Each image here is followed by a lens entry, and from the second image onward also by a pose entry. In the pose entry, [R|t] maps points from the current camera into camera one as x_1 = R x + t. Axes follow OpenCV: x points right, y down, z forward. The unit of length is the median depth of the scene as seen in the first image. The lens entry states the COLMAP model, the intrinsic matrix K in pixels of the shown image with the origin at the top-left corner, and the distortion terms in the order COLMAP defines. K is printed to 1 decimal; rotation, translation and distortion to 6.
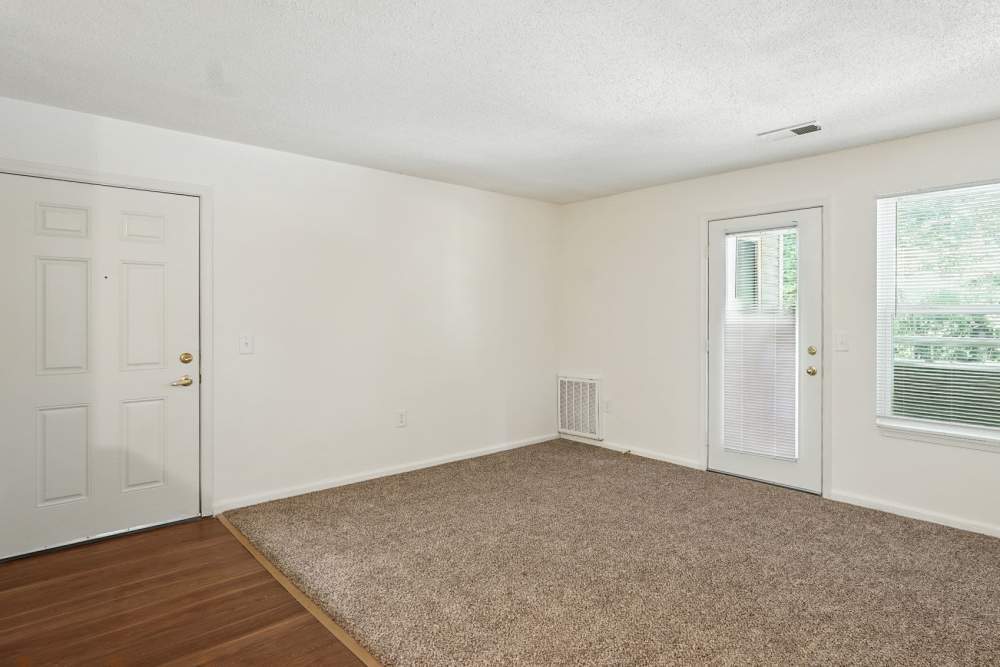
lens RADIAL K [[552.1, 0, 563.3], [0, 552.1, 315.1], [0, 0, 1]] dist [-0.010116, 0.002192]
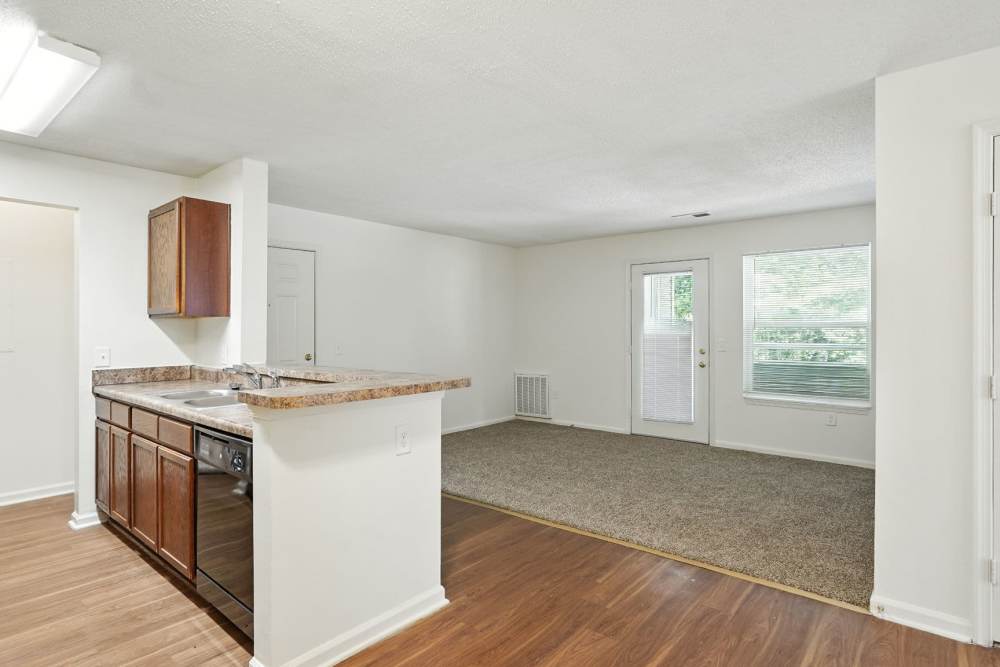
lens RADIAL K [[483.4, 0, 499.3], [0, 483.4, 327.5], [0, 0, 1]] dist [-0.016294, 0.000620]
pose [[0.998400, -0.000985, 0.056532, -0.165087], [0.001041, 0.999999, -0.000960, -0.002863], [-0.056531, 0.001017, 0.998400, -0.269309]]
